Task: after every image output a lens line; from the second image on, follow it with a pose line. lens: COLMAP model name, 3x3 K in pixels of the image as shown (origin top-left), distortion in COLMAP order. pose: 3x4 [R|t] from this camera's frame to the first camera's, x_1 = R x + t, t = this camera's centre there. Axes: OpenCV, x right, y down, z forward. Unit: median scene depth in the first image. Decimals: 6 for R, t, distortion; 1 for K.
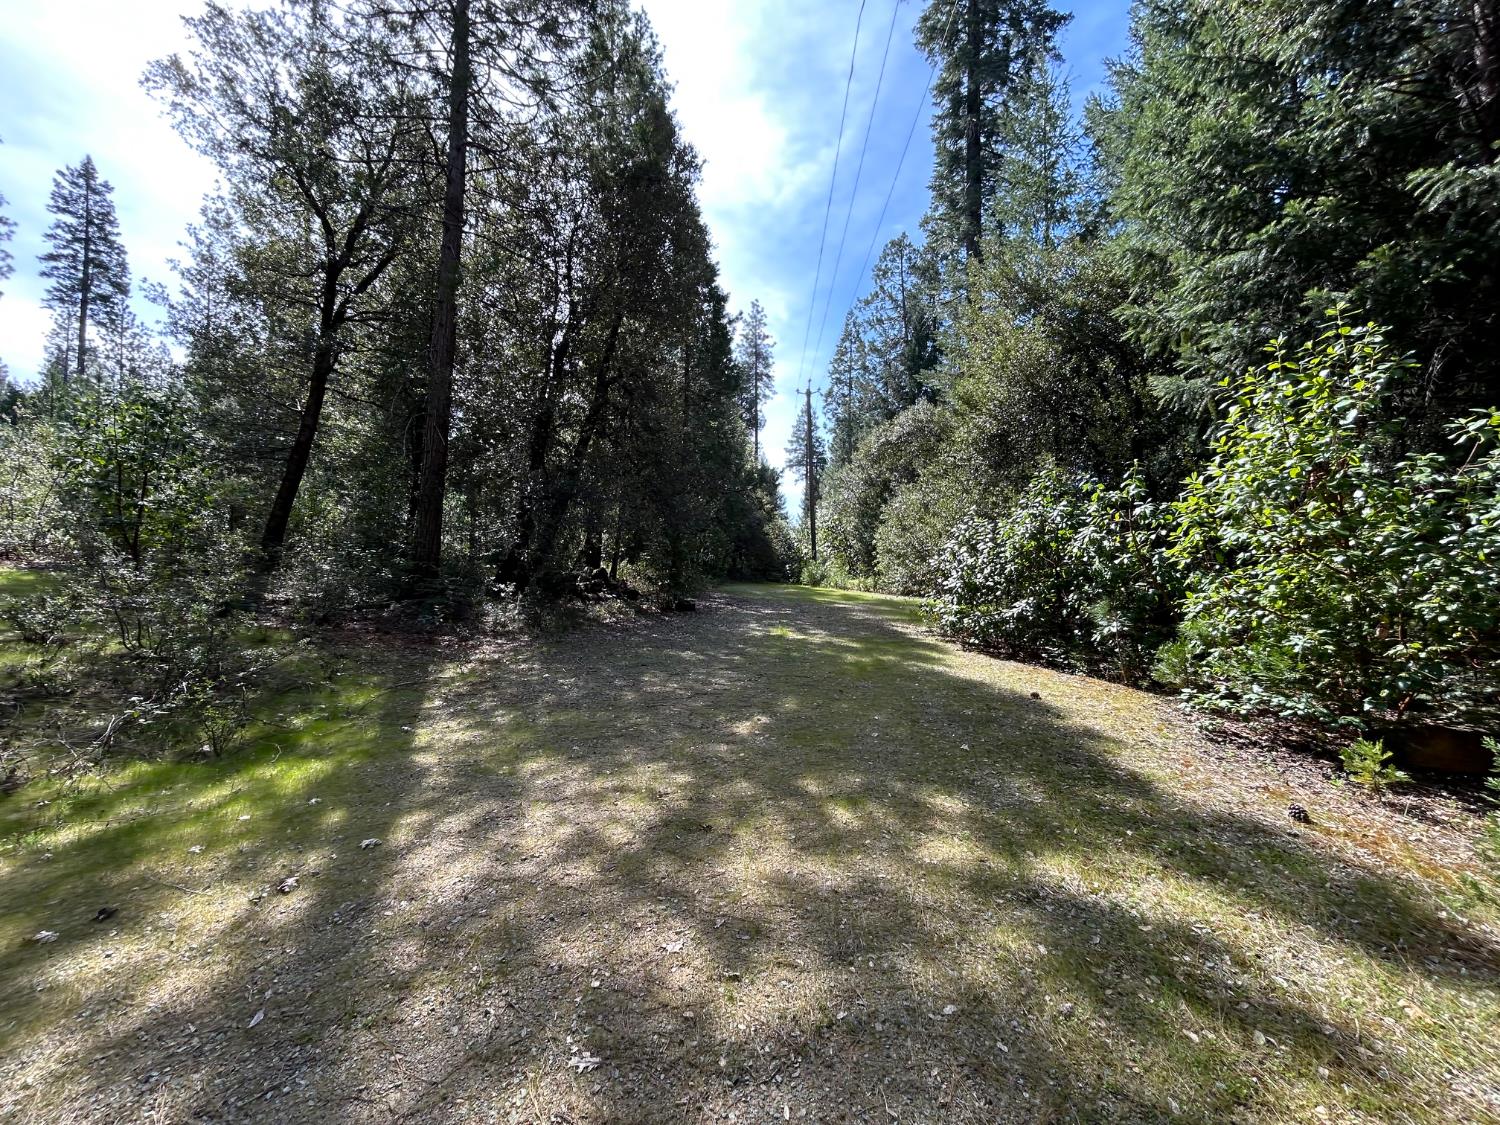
lens RADIAL K [[602.7, 0, 750.1], [0, 602.7, 560.1], [0, 0, 1]] dist [0.000452, 0.000027]
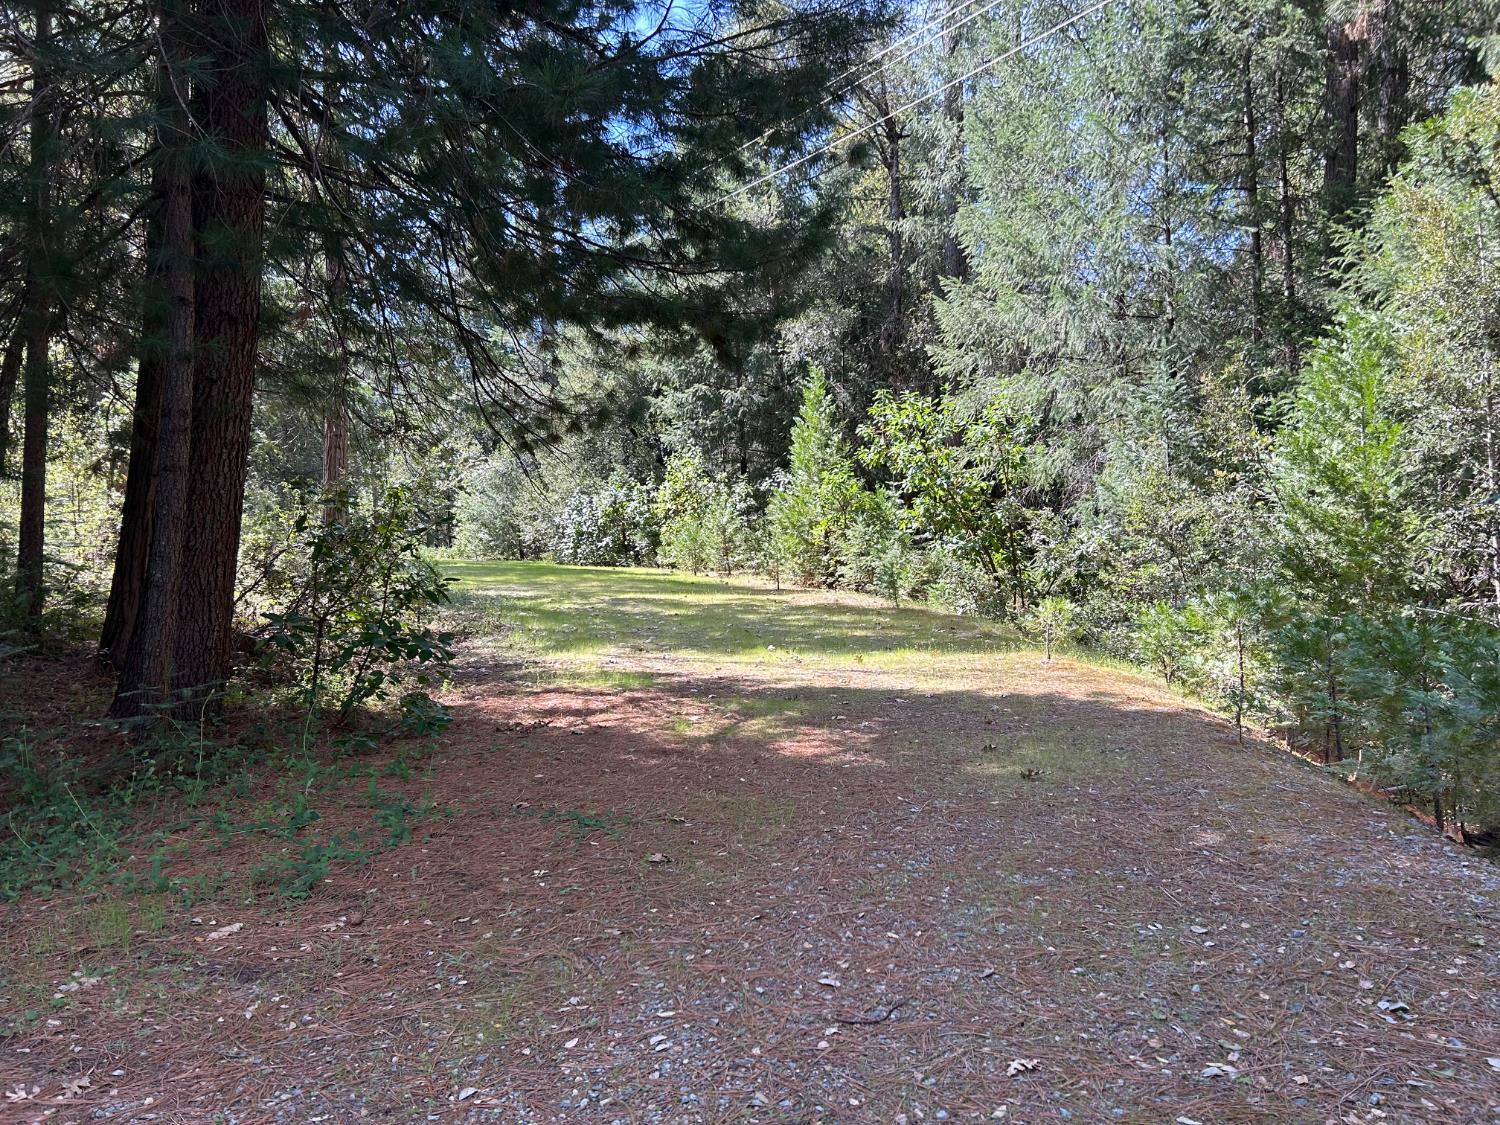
lens RADIAL K [[1133.2, 0, 750.0], [0, 1133.2, 559.6], [0, 0, 1]] dist [0.000884, 0.000016]
pose [[0.843411, -0.017522, 0.536984, -1.135351], [0.013900, 0.999845, 0.010795, 0.103742], [-0.537090, -0.001640, 0.843524, -2.359648]]
